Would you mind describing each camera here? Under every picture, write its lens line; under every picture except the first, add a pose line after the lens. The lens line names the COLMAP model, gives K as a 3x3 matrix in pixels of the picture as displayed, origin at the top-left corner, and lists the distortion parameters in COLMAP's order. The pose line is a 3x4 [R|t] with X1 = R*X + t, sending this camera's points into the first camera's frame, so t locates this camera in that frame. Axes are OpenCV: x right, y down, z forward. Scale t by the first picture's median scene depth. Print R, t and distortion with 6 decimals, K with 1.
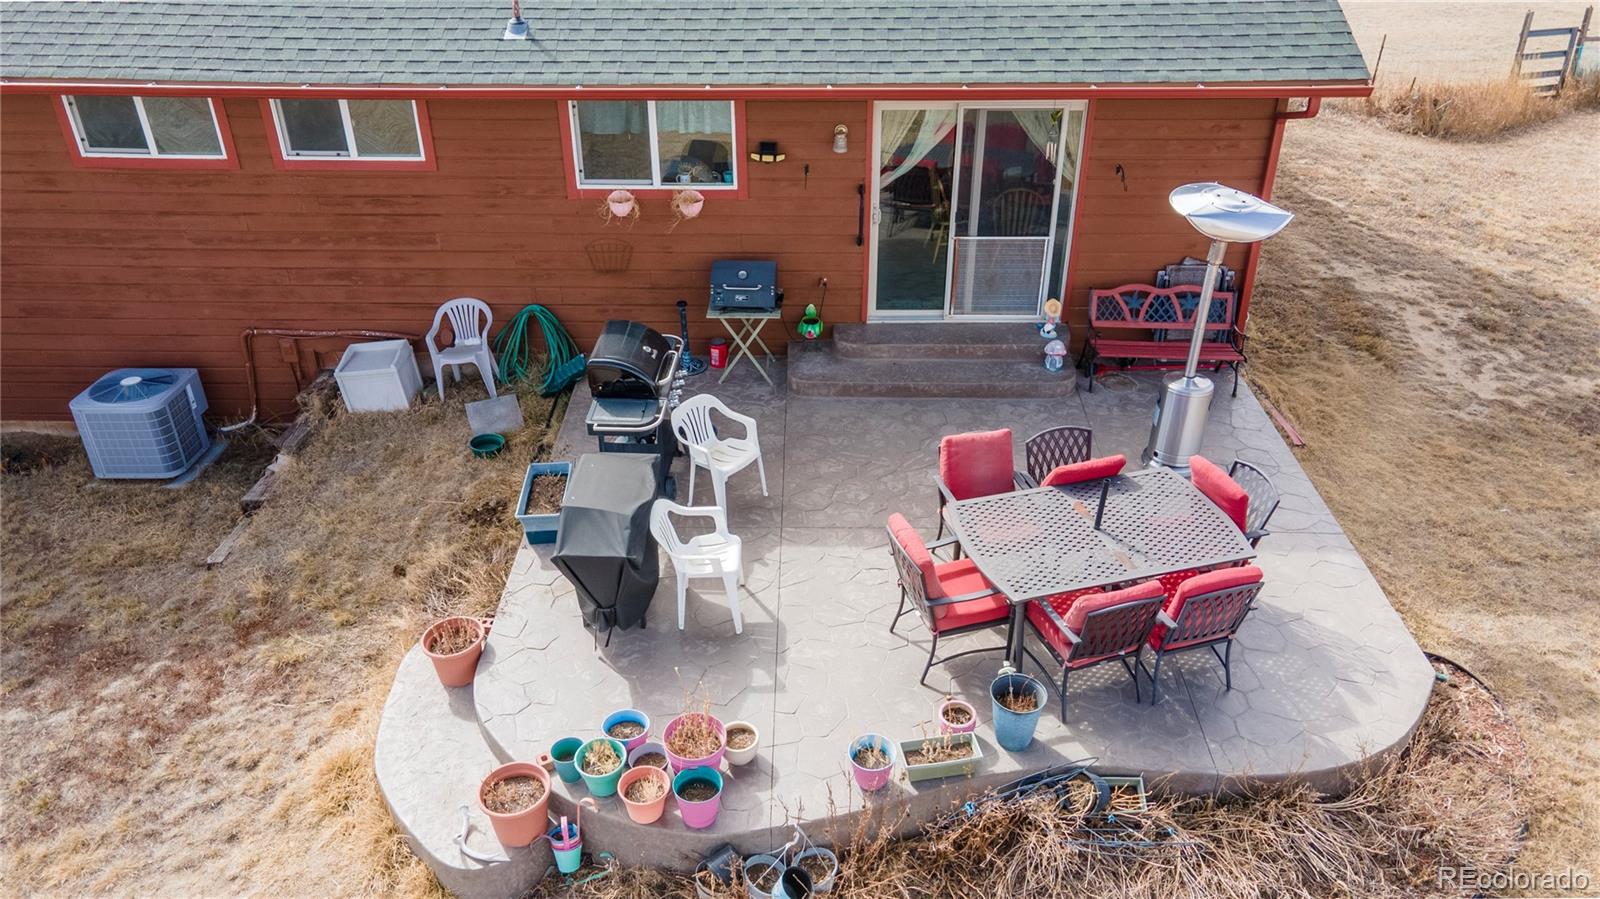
lens RADIAL K [[1172.4, 0, 794.9], [0, 1172.4, 451.0], [0, 0, 1]] dist [0.023882, 0.036323]
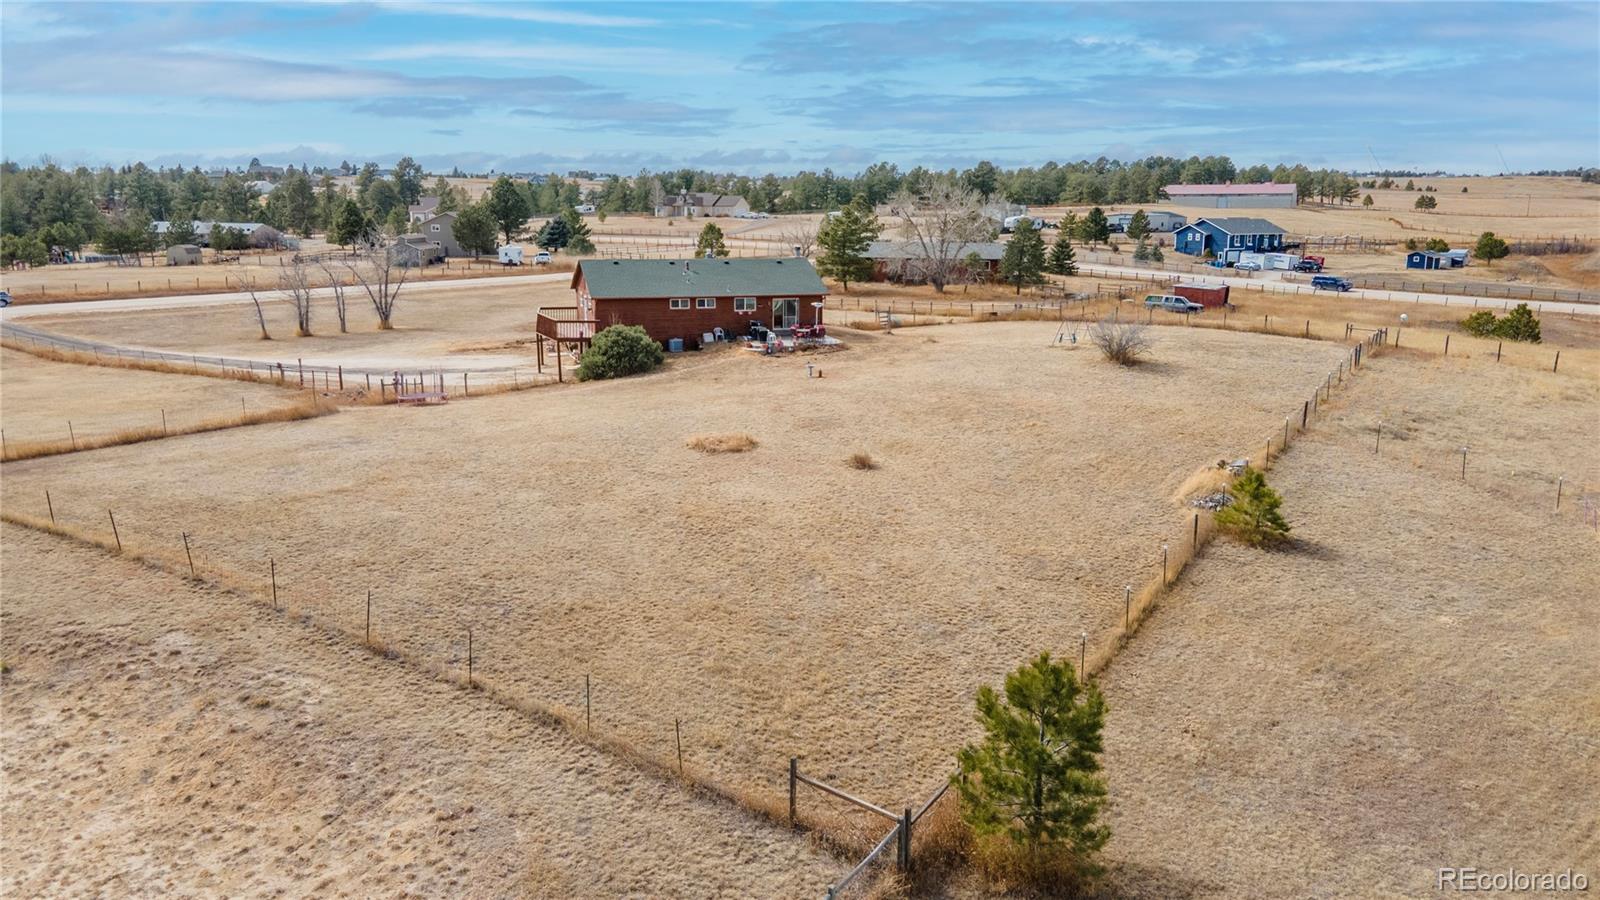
lens RADIAL K [[1109.5, 0, 800.0], [0, 1109.5, 450.0], [0, 0, 1]] dist [0.034756, 0.005033]
pose [[0.946622, -0.057633, 0.317151, -2.059078], [0.157665, 0.940947, -0.299601, 2.752763], [-0.281156, 0.333613, 0.899808, -5.104085]]
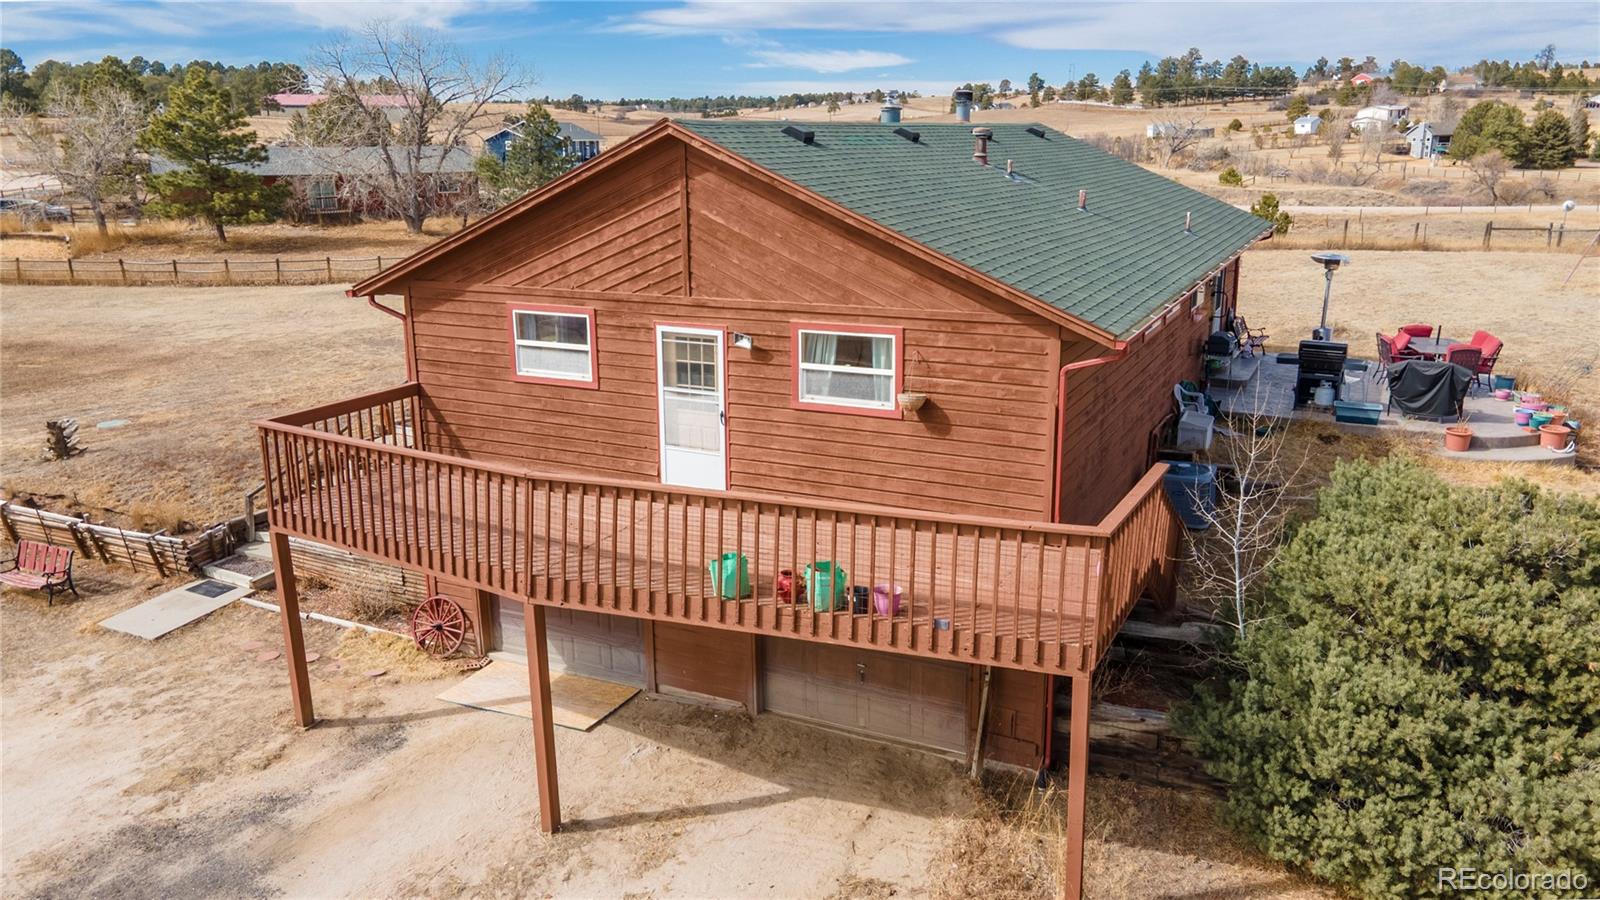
lens RADIAL K [[1172.4, 0, 794.9], [0, 1172.4, 451.5], [0, 0, 1]] dist [0.023882, 0.036323]
pose [[0.435499, -0.234281, 0.869168, -2.202279], [0.470762, 0.882258, 0.001933, -0.328104], [-0.767283, 0.408330, 0.494513, 0.621045]]
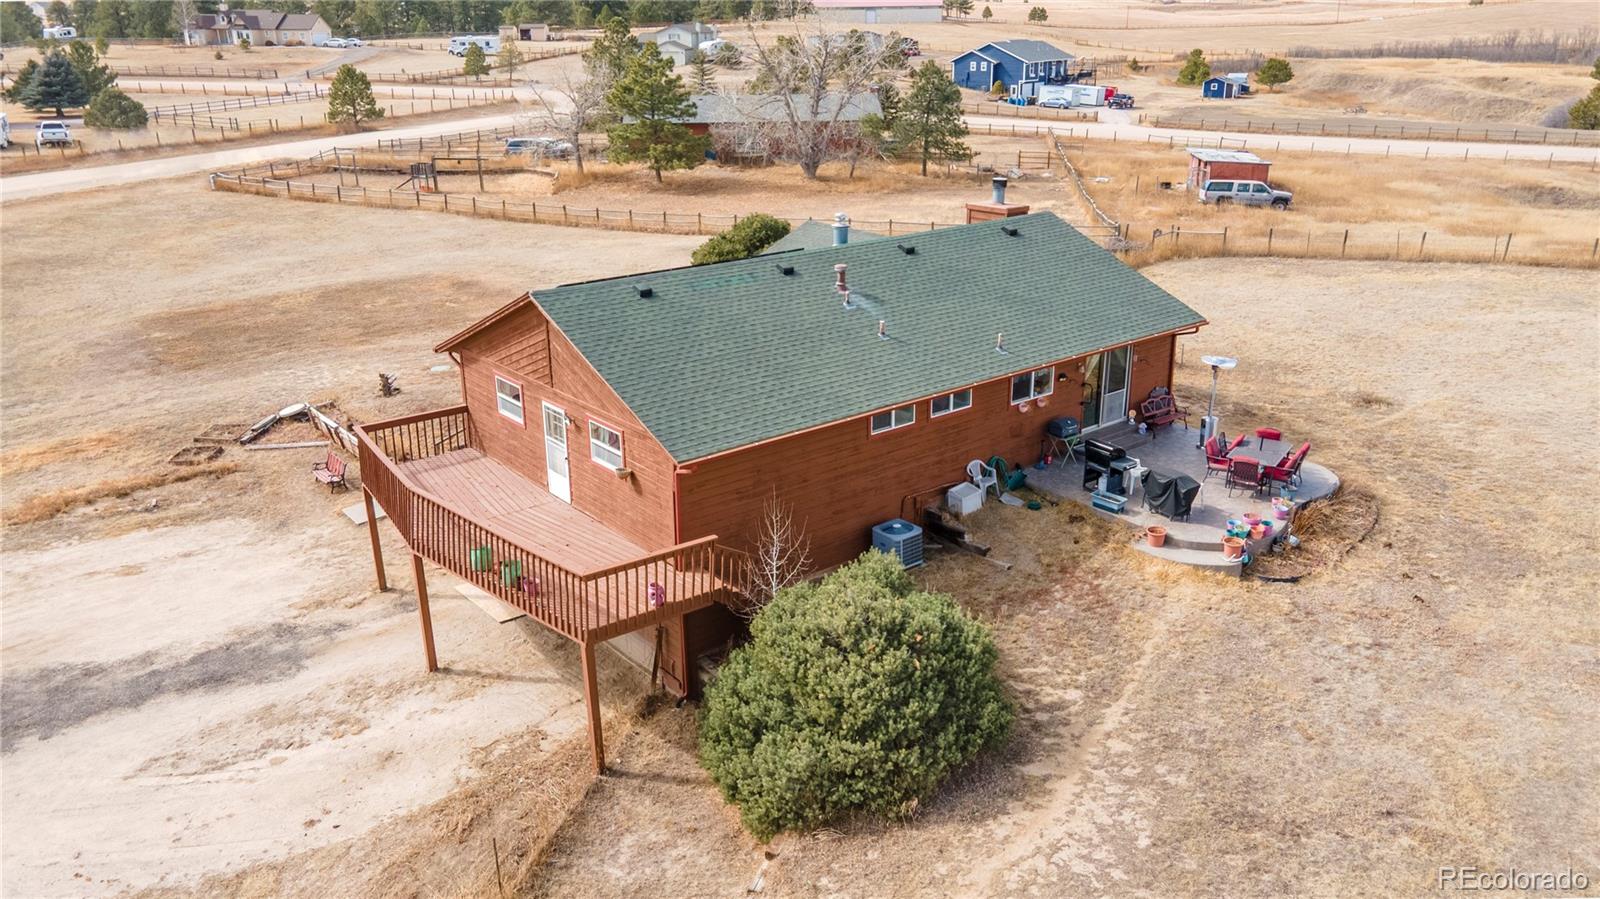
lens RADIAL K [[1172.4, 0, 794.9], [0, 1172.4, 451.0], [0, 0, 1]] dist [0.023882, 0.036323]
pose [[0.771686, -0.219529, 0.596915, -2.081159], [0.334530, 0.938325, -0.087387, -0.065055], [-0.540917, 0.267121, 0.797531, -0.744830]]
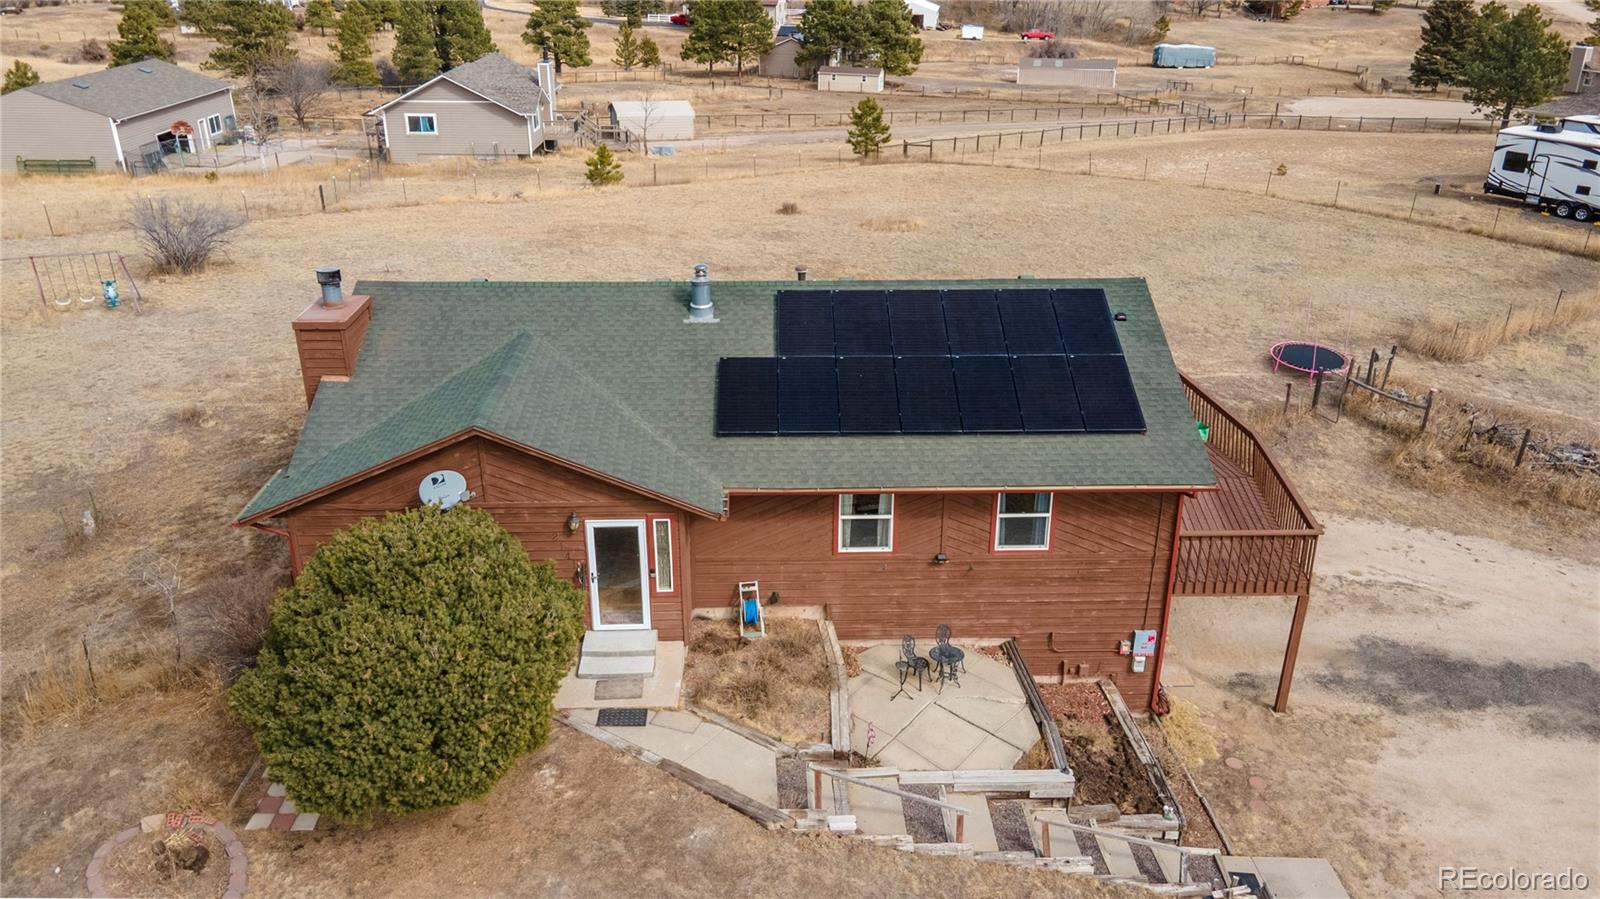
lens RADIAL K [[1199.2, 0, 827.7], [0, 1199.2, 430.8], [0, 0, 1]] dist [0.013189, 0.056629]
pose [[-0.998898, 0.017386, -0.043595, -0.376922], [-0.025137, 0.586230, 0.809755, -2.383688], [0.039636, 0.809958, -0.585147, 2.767331]]
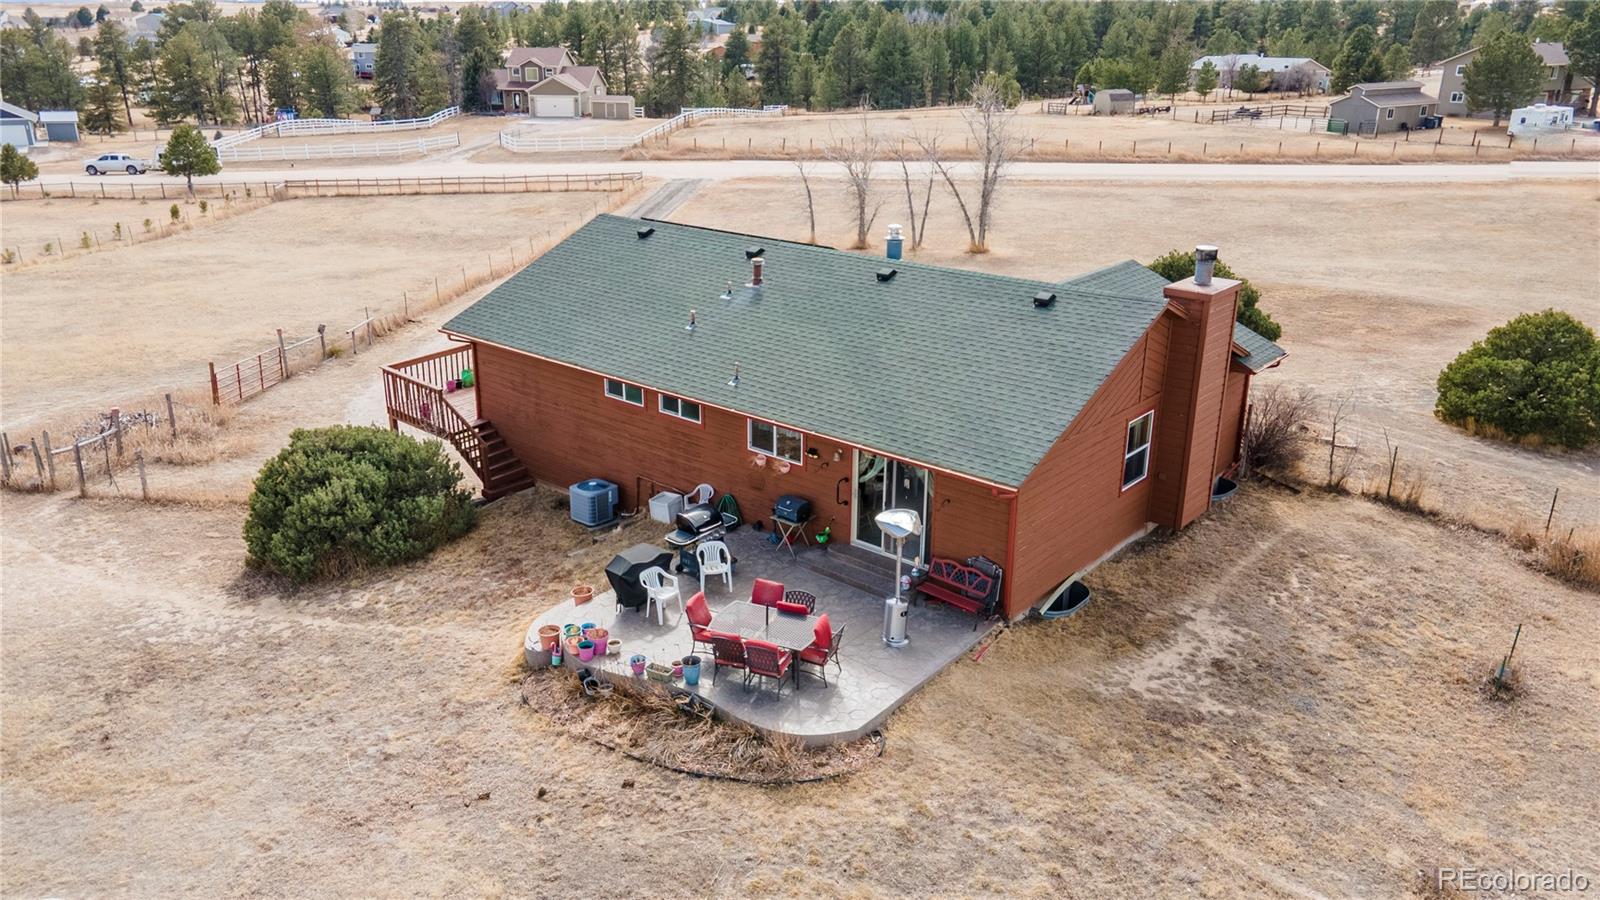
lens RADIAL K [[1156.0, 0, 800.0], [0, 1156.0, 450.0], [0, 0, 1]] dist [0.019431, 0.038158]
pose [[0.775222, 0.225129, -0.590209, 1.194896], [-0.334055, 0.939105, -0.080559, -0.077273], [0.536132, 0.259614, 0.803220, -0.720170]]
